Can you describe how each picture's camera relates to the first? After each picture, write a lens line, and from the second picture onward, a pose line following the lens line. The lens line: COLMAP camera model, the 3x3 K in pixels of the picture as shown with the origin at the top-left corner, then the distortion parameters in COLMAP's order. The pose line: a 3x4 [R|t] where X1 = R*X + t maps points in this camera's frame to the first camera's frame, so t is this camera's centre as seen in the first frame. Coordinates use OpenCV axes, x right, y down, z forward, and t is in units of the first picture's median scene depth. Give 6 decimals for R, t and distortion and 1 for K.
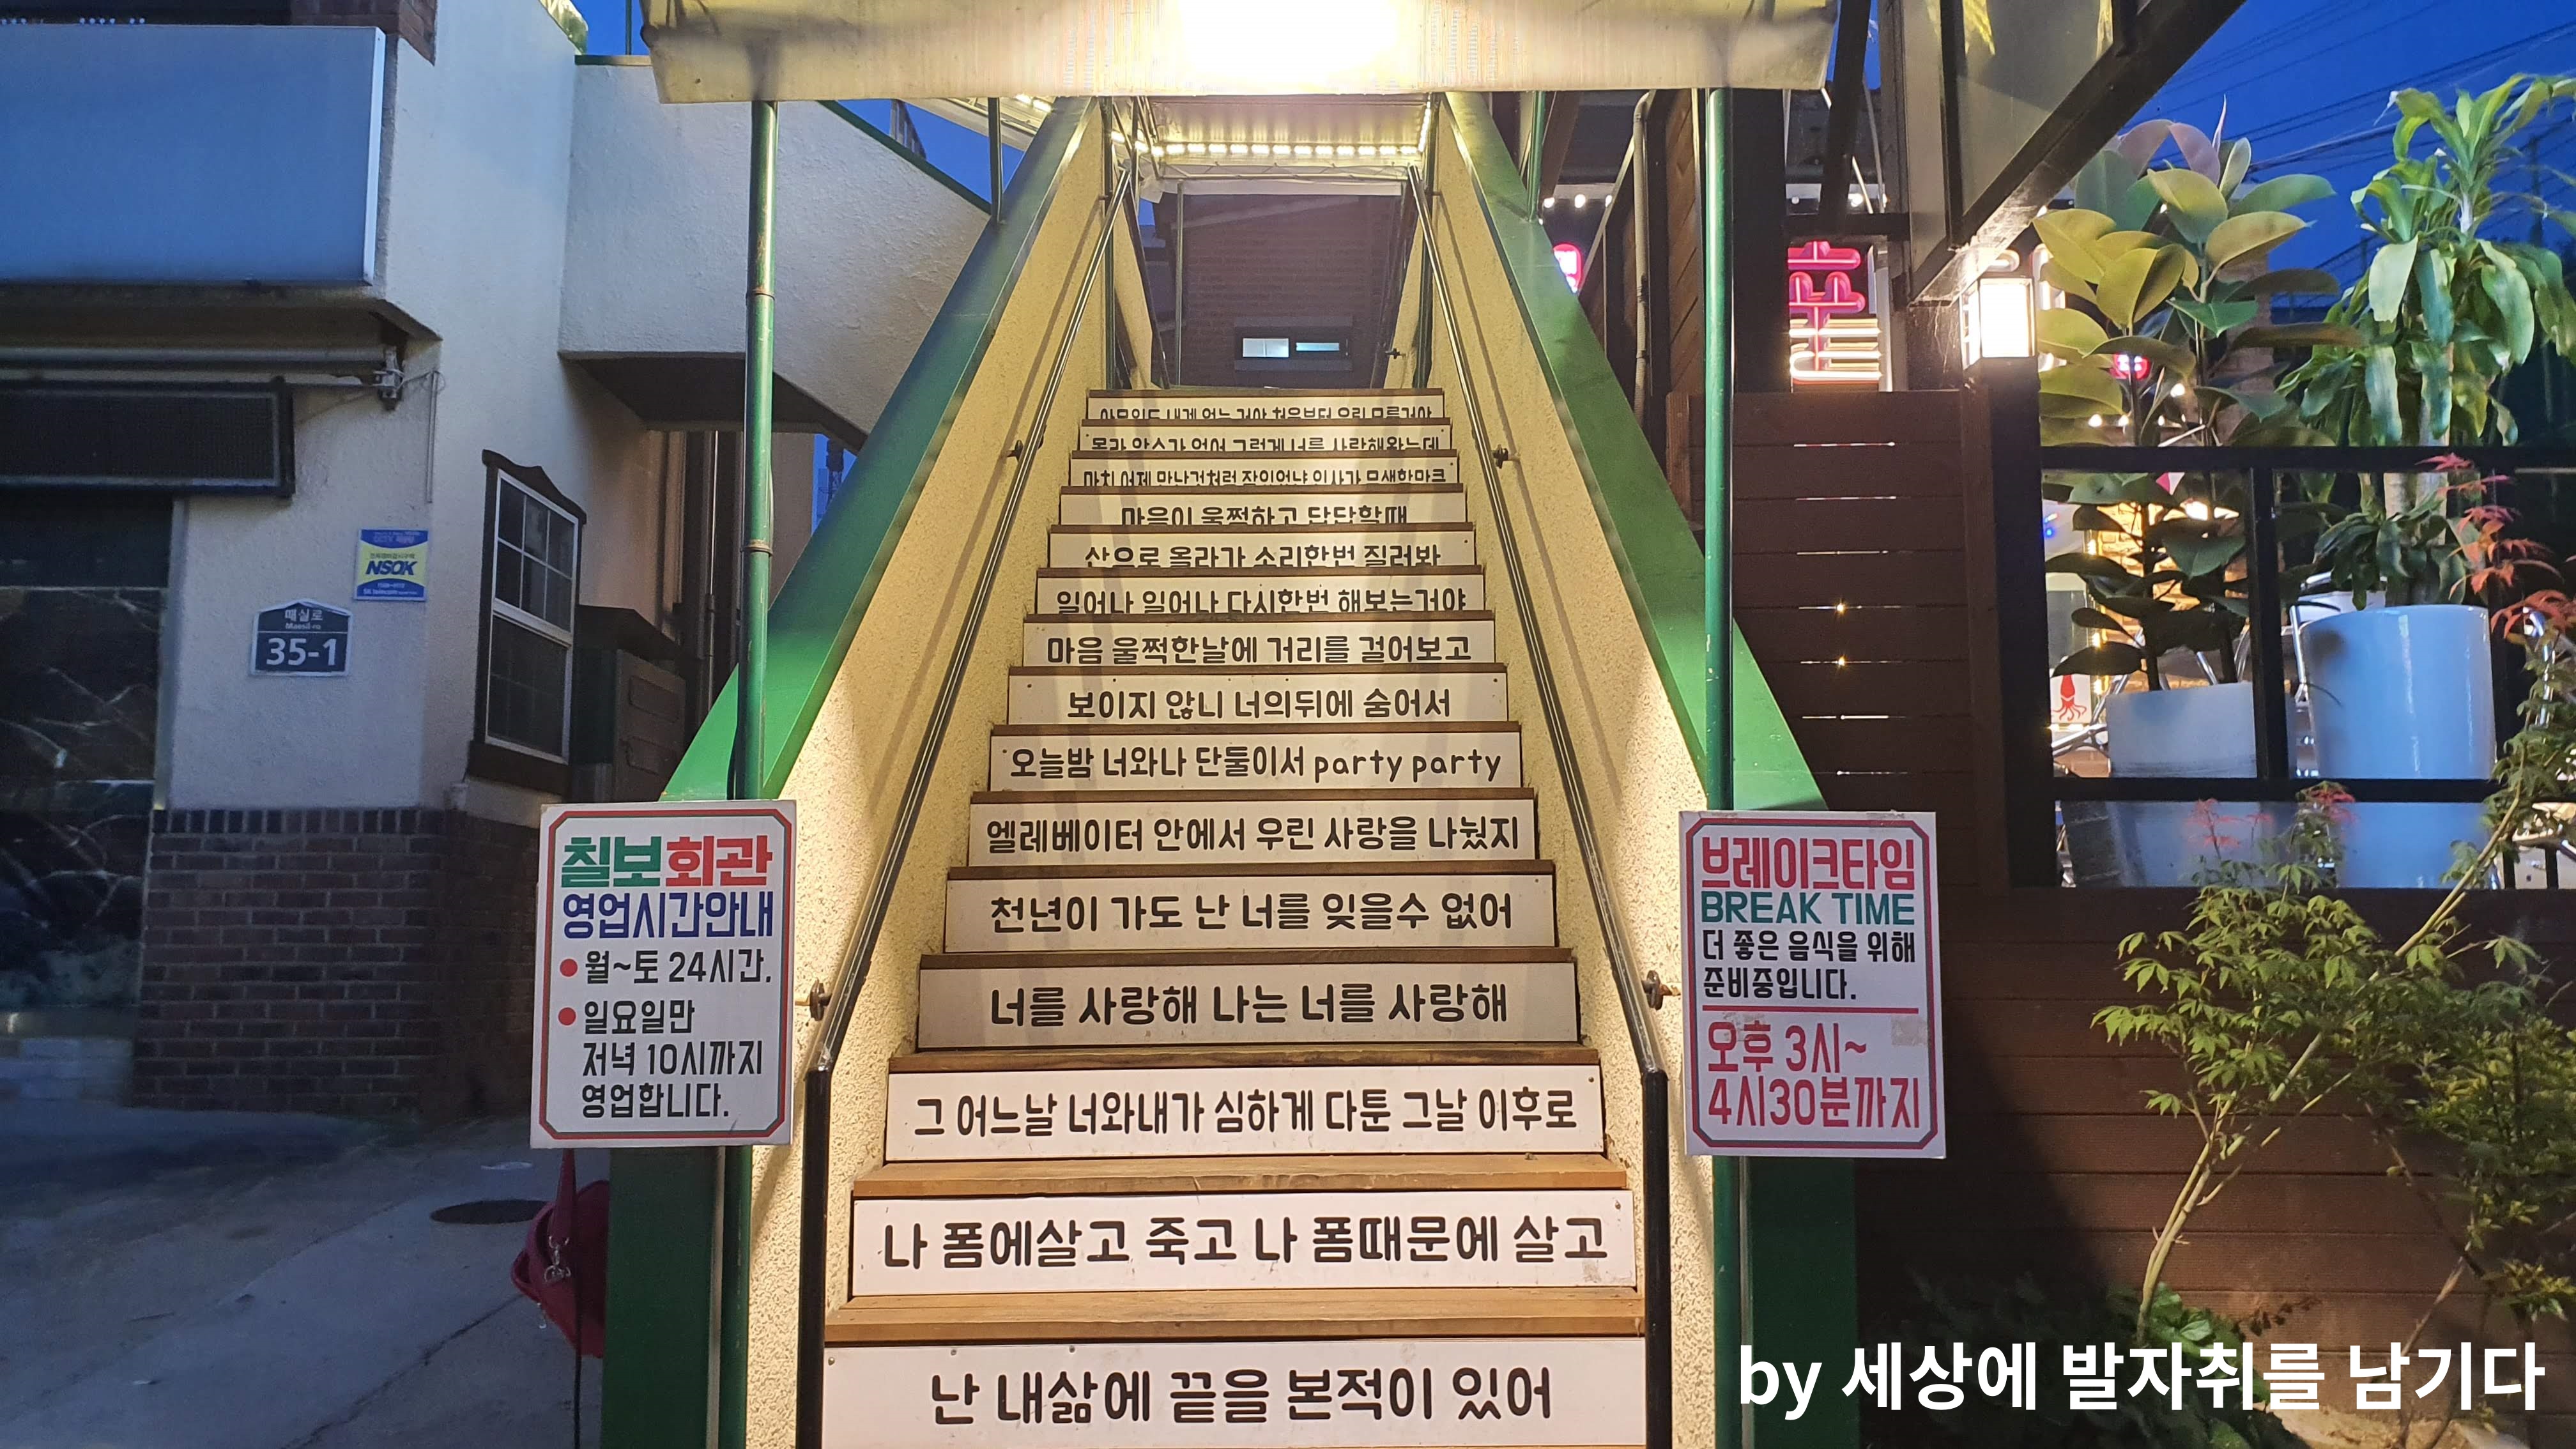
lens RADIAL K [[1998.3, 0, 1275.4], [0, 1998.3, 744.6], [0, 0, 1]] dist [0.139694, -0.348626]
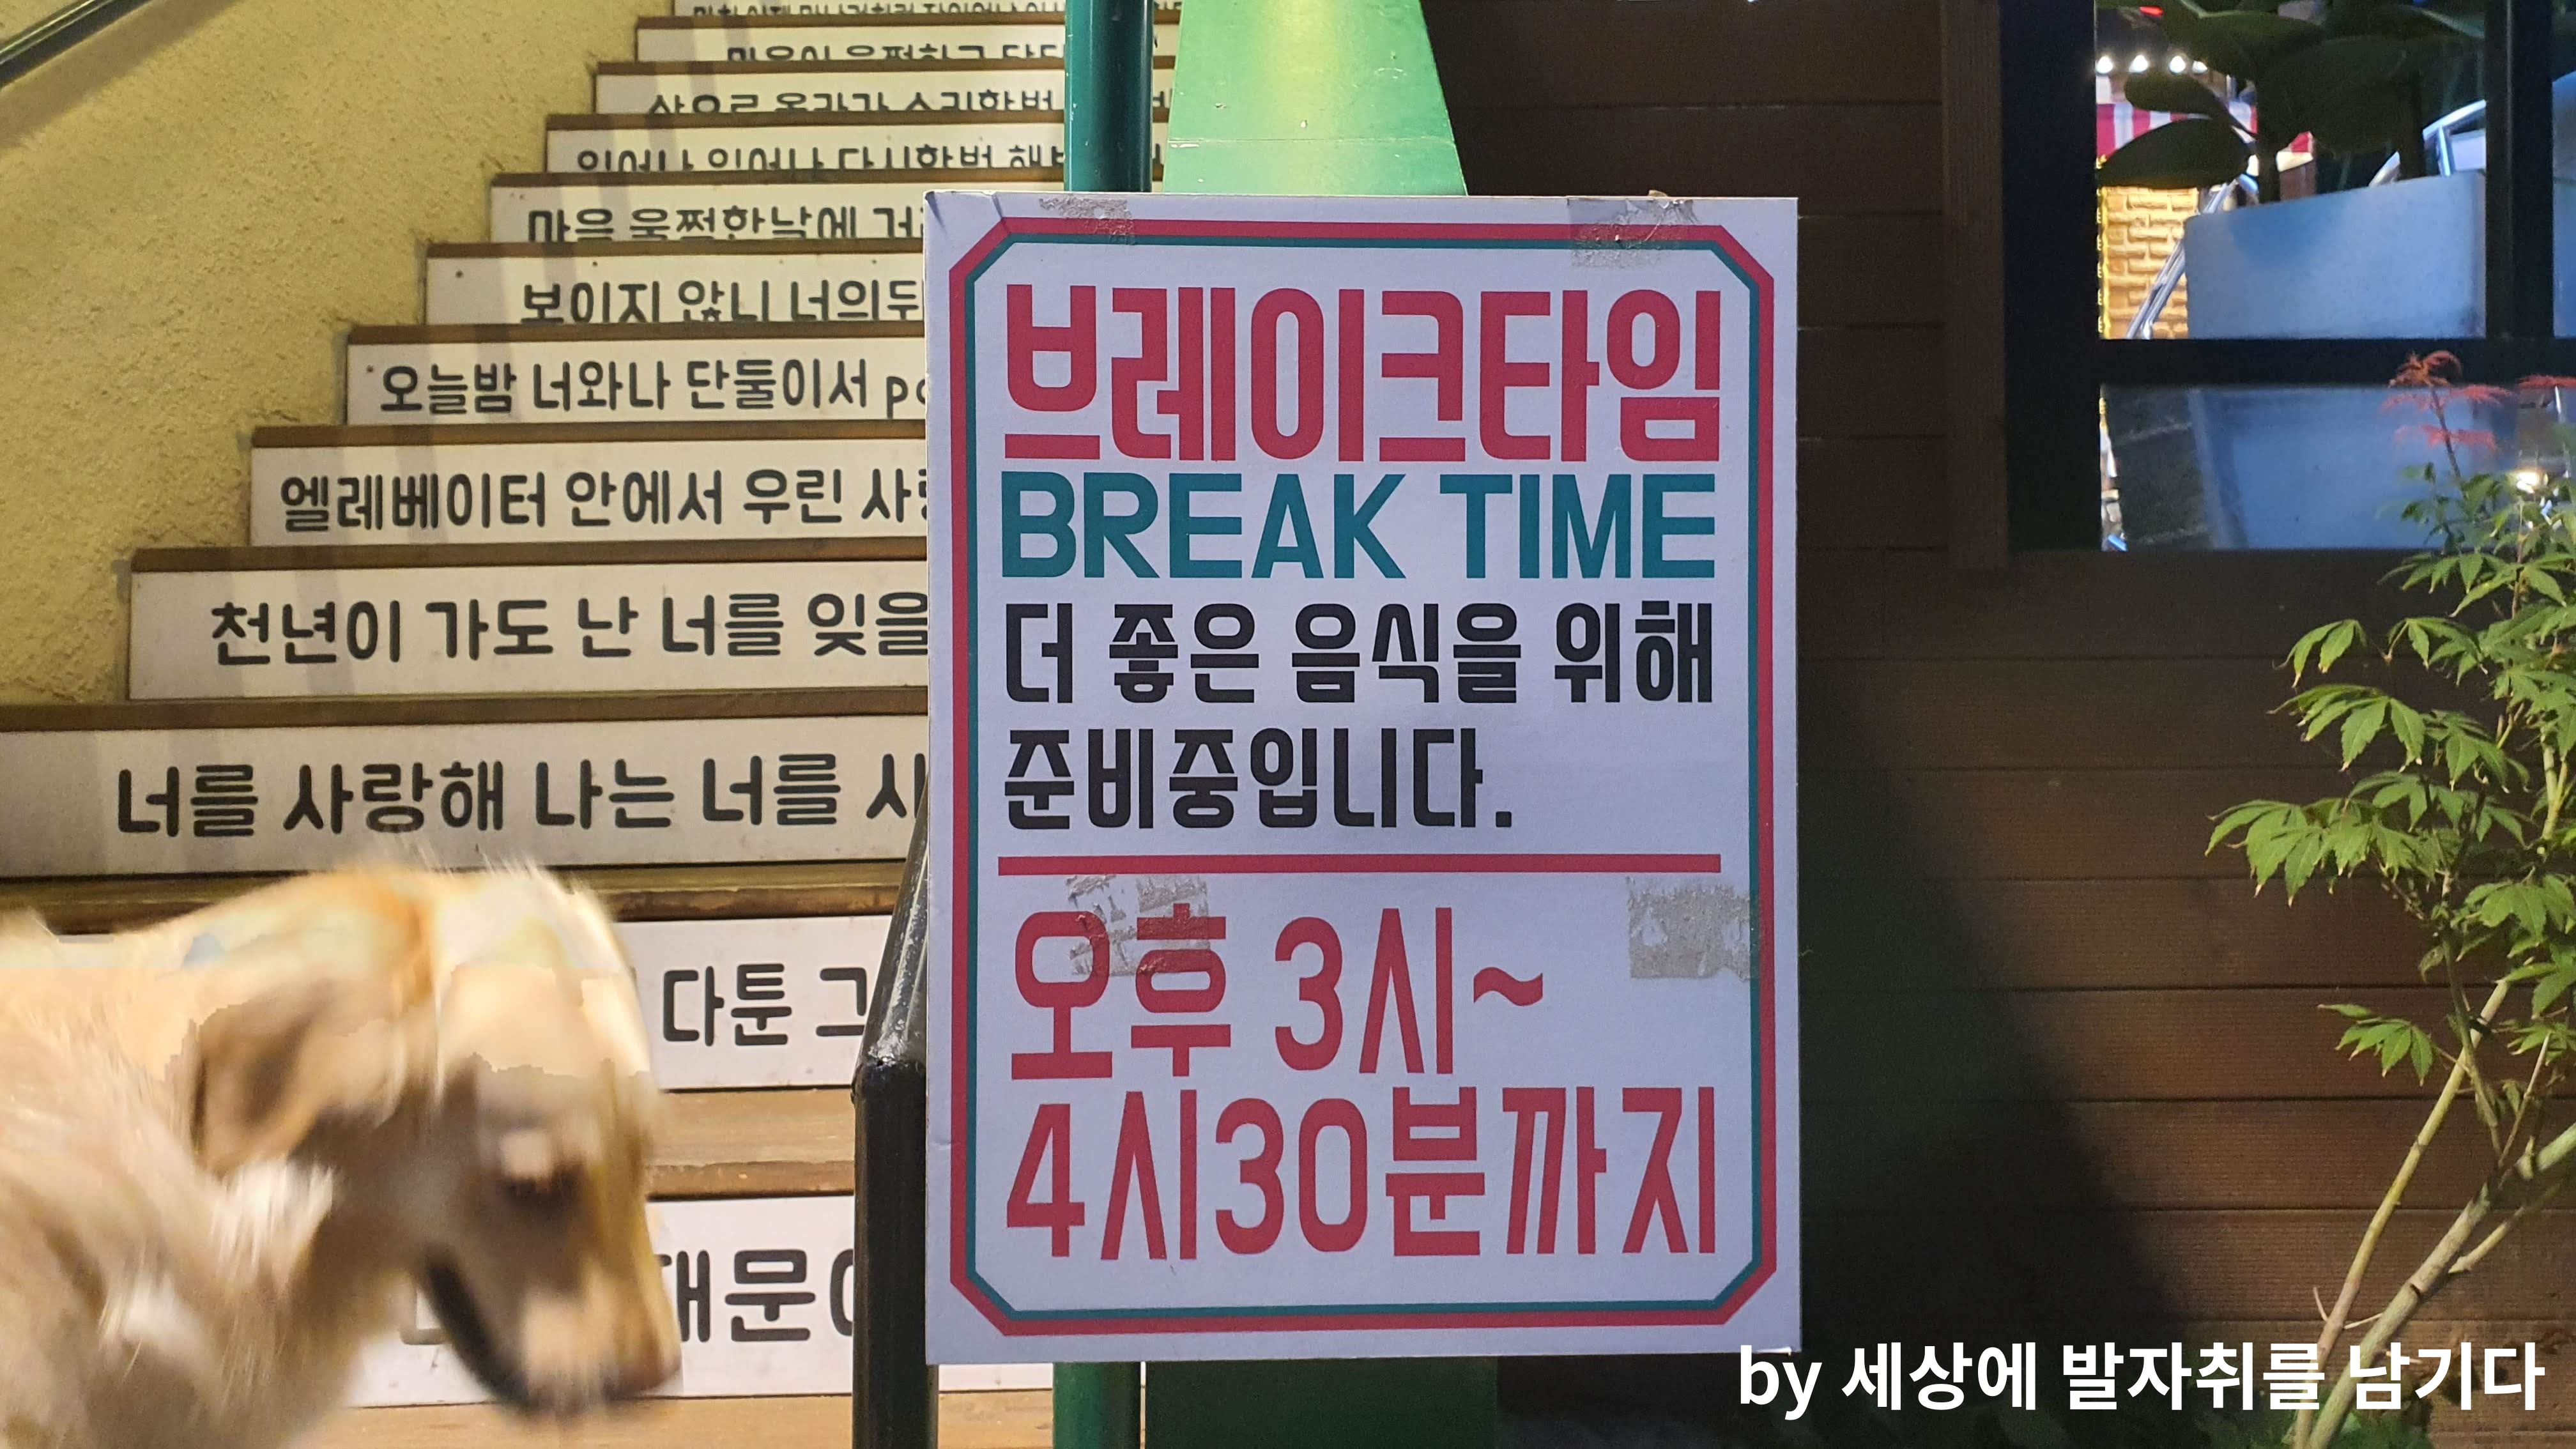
lens RADIAL K [[2066.2, 0, 1288.0], [0, 2066.2, 724.5], [0, 0, 1]] dist [0.005060, -0.005188]
pose [[0.999787, -0.008406, 0.018874, 0.173130], [0.006160, 0.993222, 0.116065, 0.052319], [-0.019722, -0.115924, 0.993062, 0.487091]]
